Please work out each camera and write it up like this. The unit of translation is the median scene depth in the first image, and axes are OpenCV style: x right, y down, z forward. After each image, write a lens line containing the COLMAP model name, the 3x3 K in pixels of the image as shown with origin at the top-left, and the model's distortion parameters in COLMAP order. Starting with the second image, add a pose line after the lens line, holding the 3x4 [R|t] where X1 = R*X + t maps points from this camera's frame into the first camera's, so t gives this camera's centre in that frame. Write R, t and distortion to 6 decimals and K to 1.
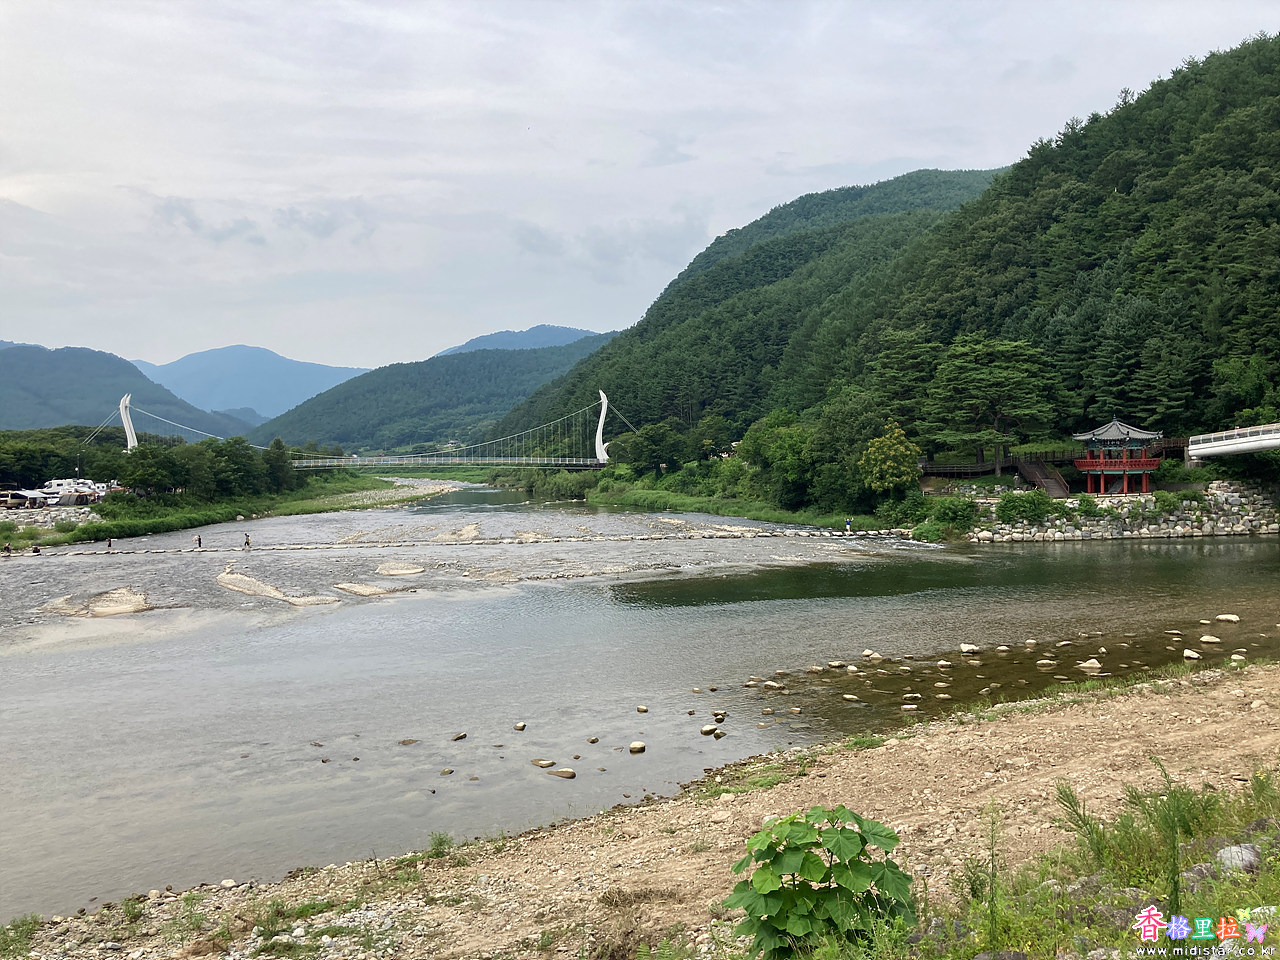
lens RADIAL K [[1050.1, 0, 632.6], [0, 1050.1, 466.1], [0, 0, 1]] dist [0.006844, 0.007071]
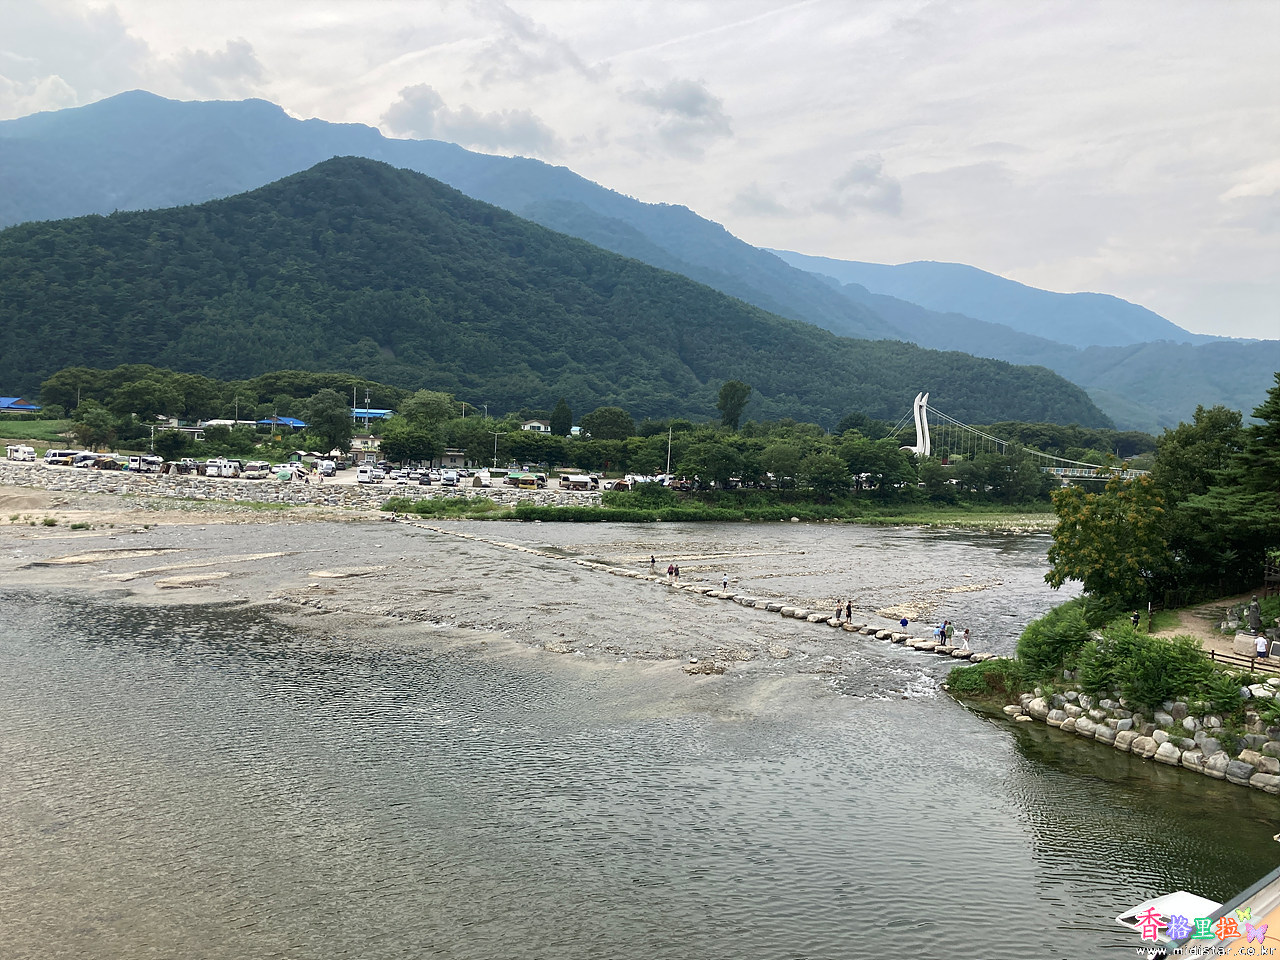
lens RADIAL K [[1047.6, 0, 620.1], [0, 1047.6, 509.9], [0, 0, 1]] dist [0.007857, 0.003583]
pose [[0.477830, 0.100705, -0.872661, 0.587798], [-0.059976, 0.994829, 0.081963, -0.046111], [0.876402, 0.013174, 0.481400, 0.538579]]
